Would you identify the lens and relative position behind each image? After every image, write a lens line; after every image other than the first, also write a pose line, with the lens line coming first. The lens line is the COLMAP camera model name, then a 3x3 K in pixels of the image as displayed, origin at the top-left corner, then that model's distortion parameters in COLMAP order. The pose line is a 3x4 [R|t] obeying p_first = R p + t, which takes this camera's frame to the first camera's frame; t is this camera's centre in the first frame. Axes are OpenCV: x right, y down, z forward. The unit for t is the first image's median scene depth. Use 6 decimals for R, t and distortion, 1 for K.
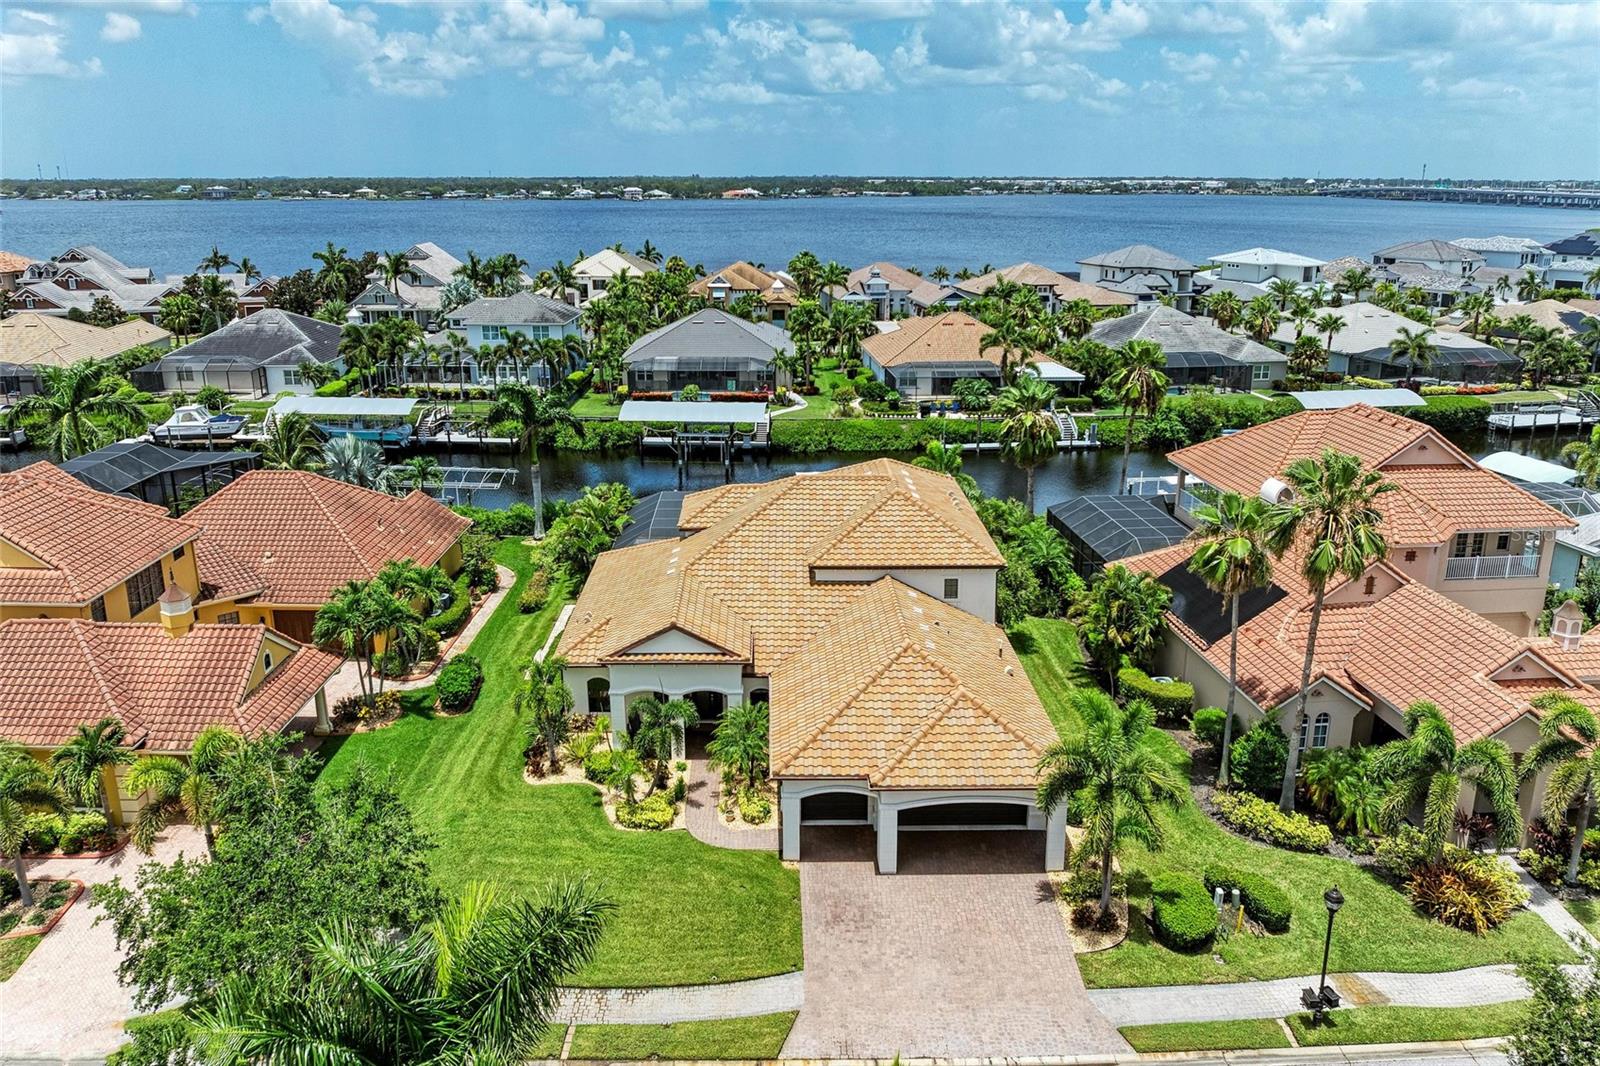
lens RADIAL K [[1170.4, 0, 787.6], [0, 1170.4, 497.9], [0, 0, 1]] dist [-0.022361, 0.001523]
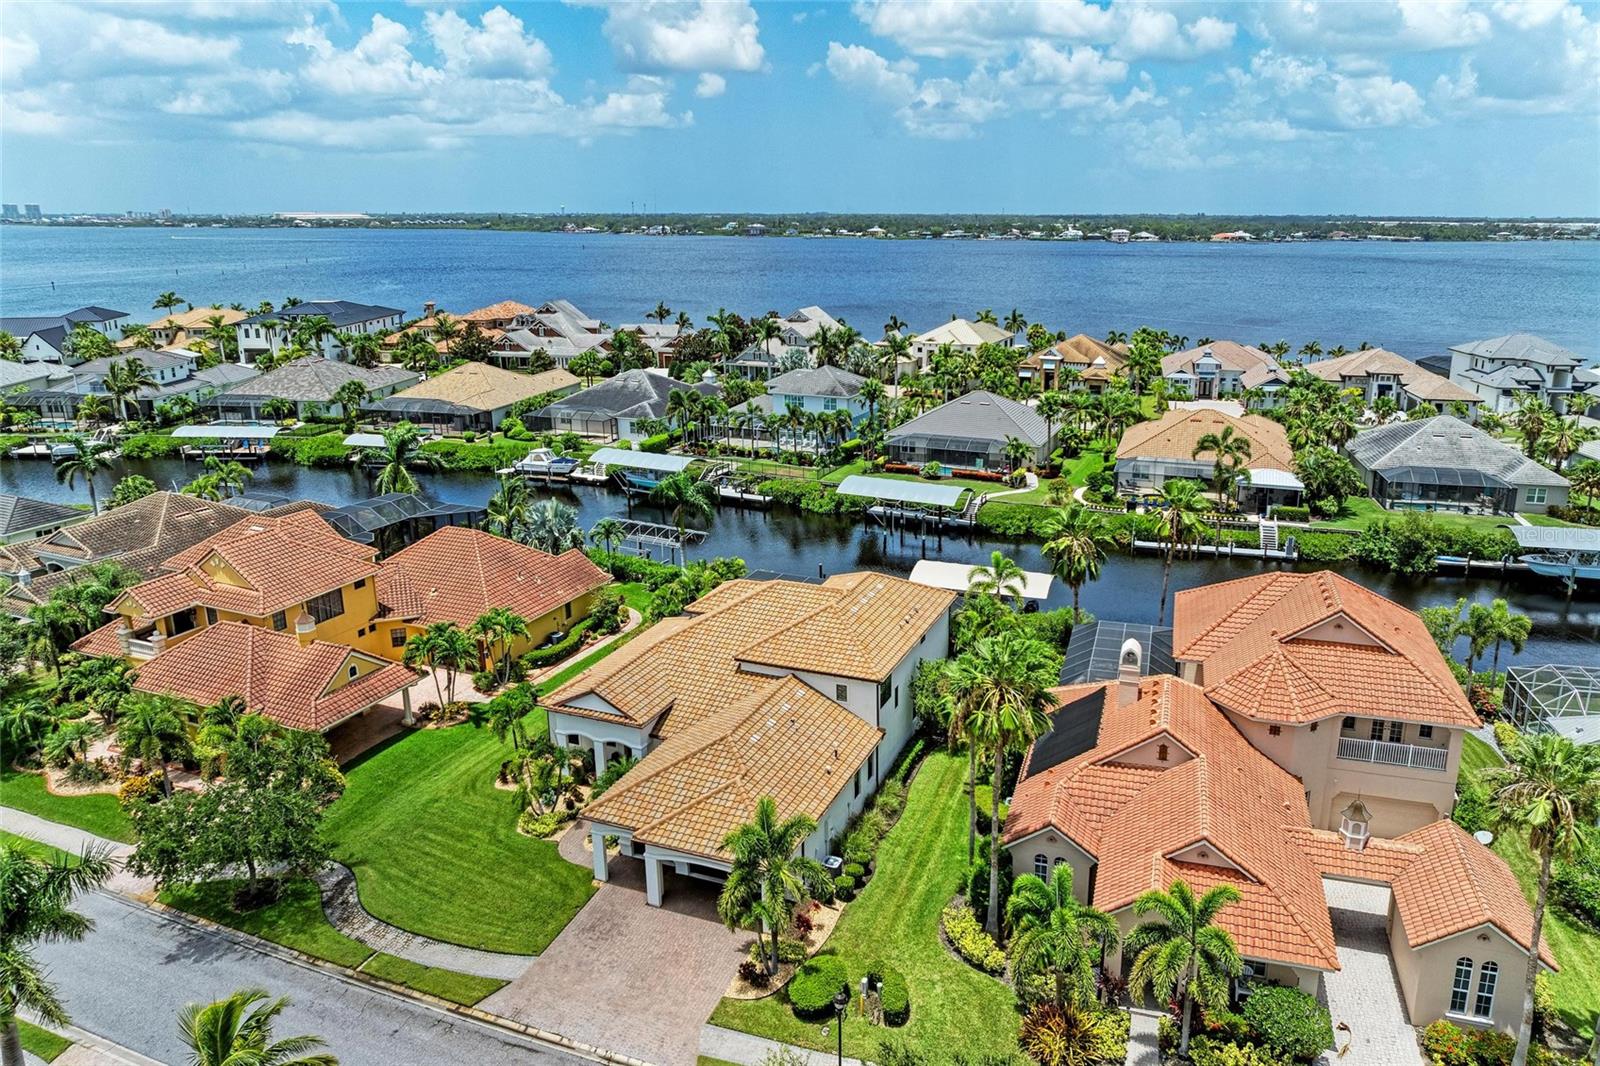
lens RADIAL K [[1117.7, 0, 837.4], [0, 1117.7, 524.2], [0, 0, 1]] dist [-0.018139, -0.002873]
pose [[0.925954, 0.102957, -0.363331, 0.224757], [-0.101478, 0.994567, 0.023213, -0.051271], [0.363747, 0.015376, 0.931371, -0.034909]]
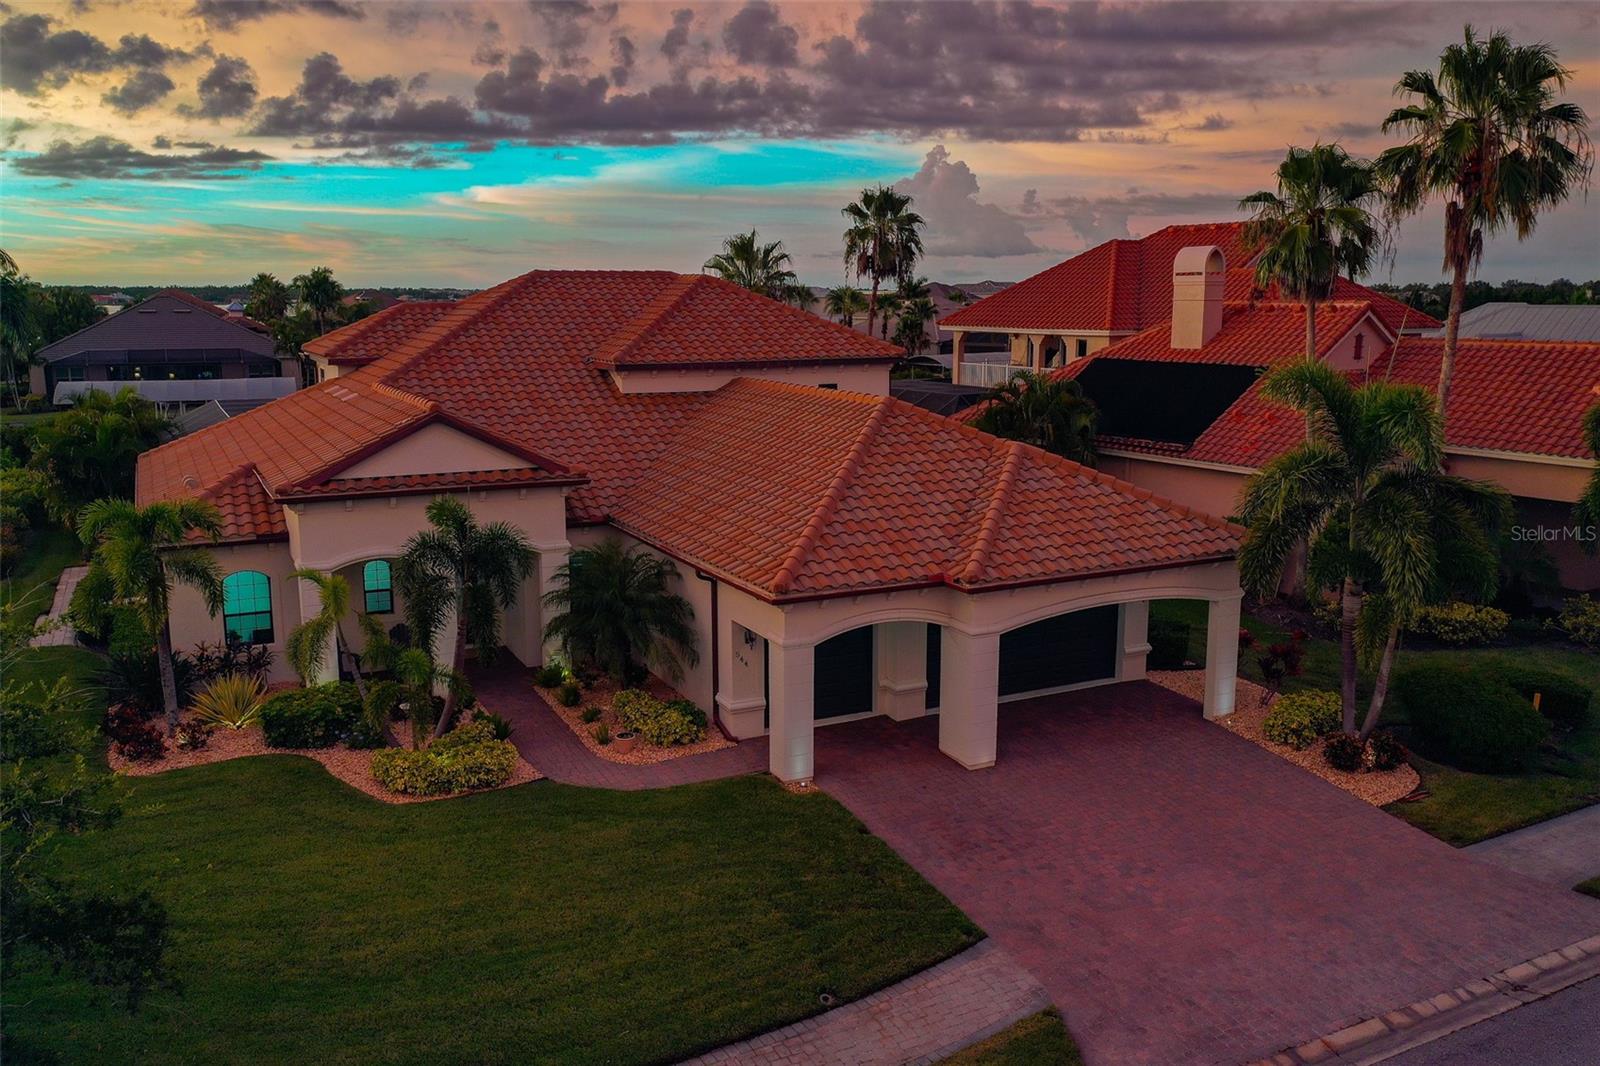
lens RADIAL K [[1268.0, 0, 800.0], [0, 1268.0, 533.0], [0, 0, 1]] dist [0.017864, 0.004057]
pose [[0.898248, -0.080454, 0.432063, -0.072888], [0.116265, 0.991577, -0.057073, 0.078119], [-0.423832, 0.101499, 0.900036, 0.165868]]
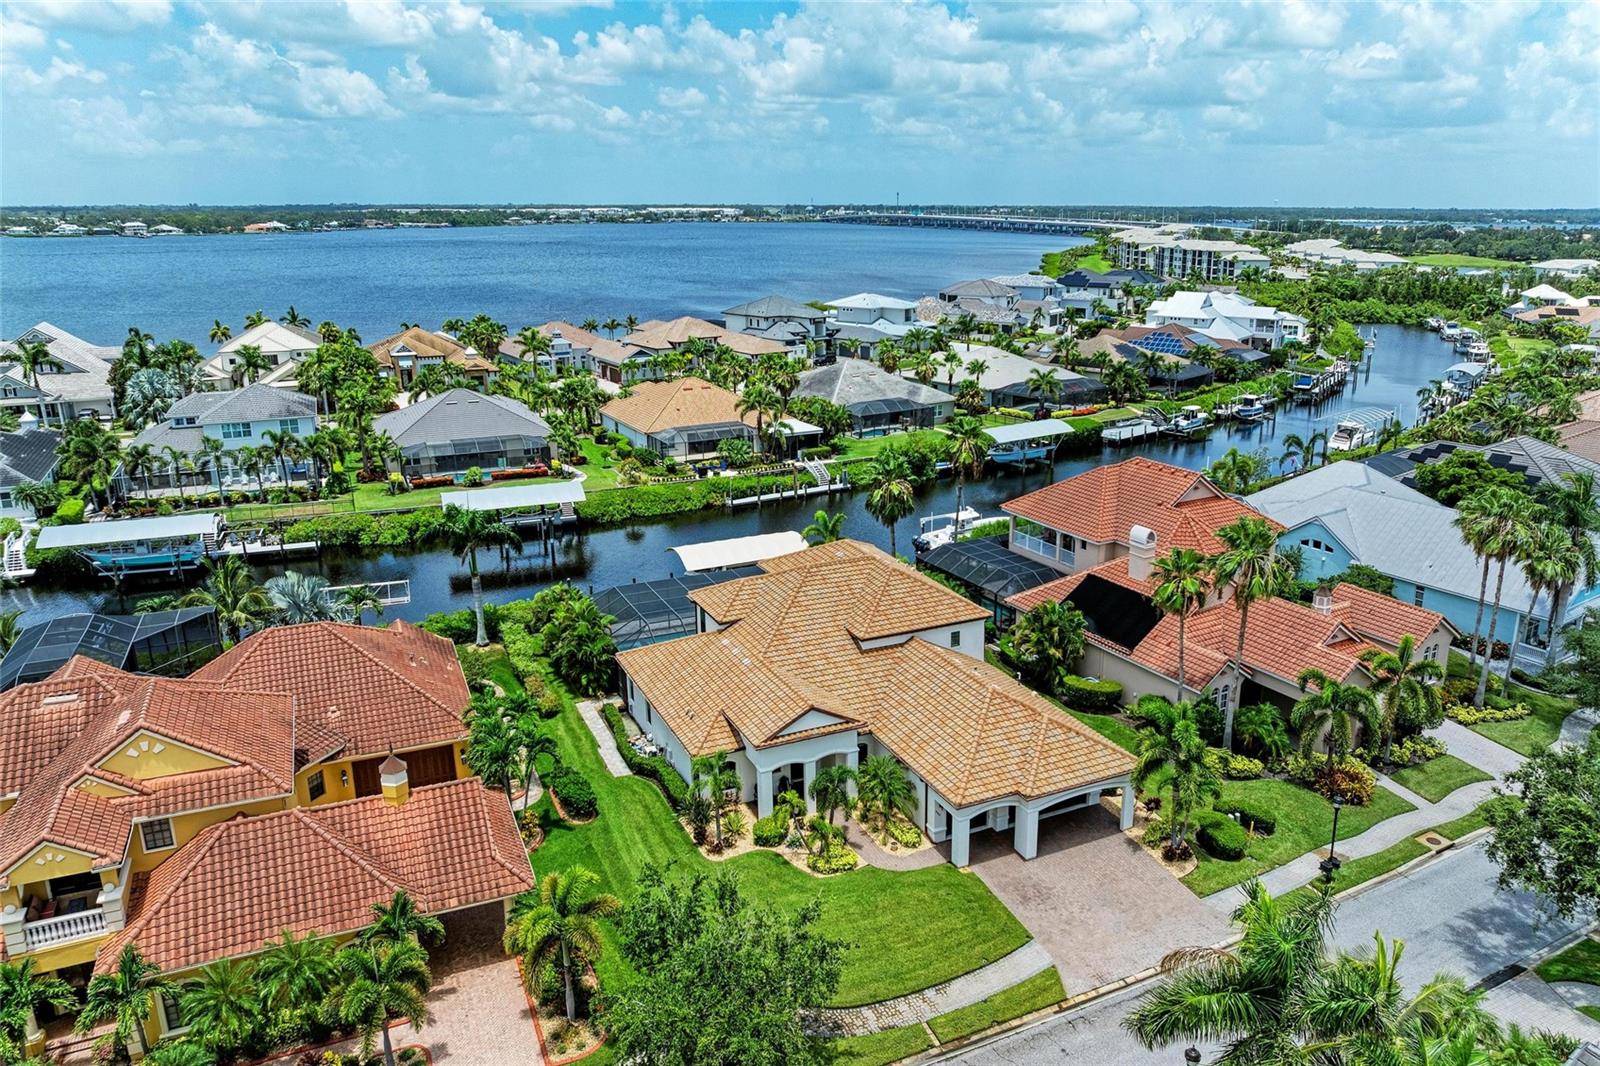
lens RADIAL K [[1117.7, 0, 837.4], [0, 1117.7, 524.2], [0, 0, 1]] dist [-0.018139, -0.002873]
pose [[0.904716, -0.116554, 0.409762, -0.198231], [0.111389, 0.993105, 0.036545, -0.045995], [-0.411196, 0.012580, 0.911460, -0.034598]]
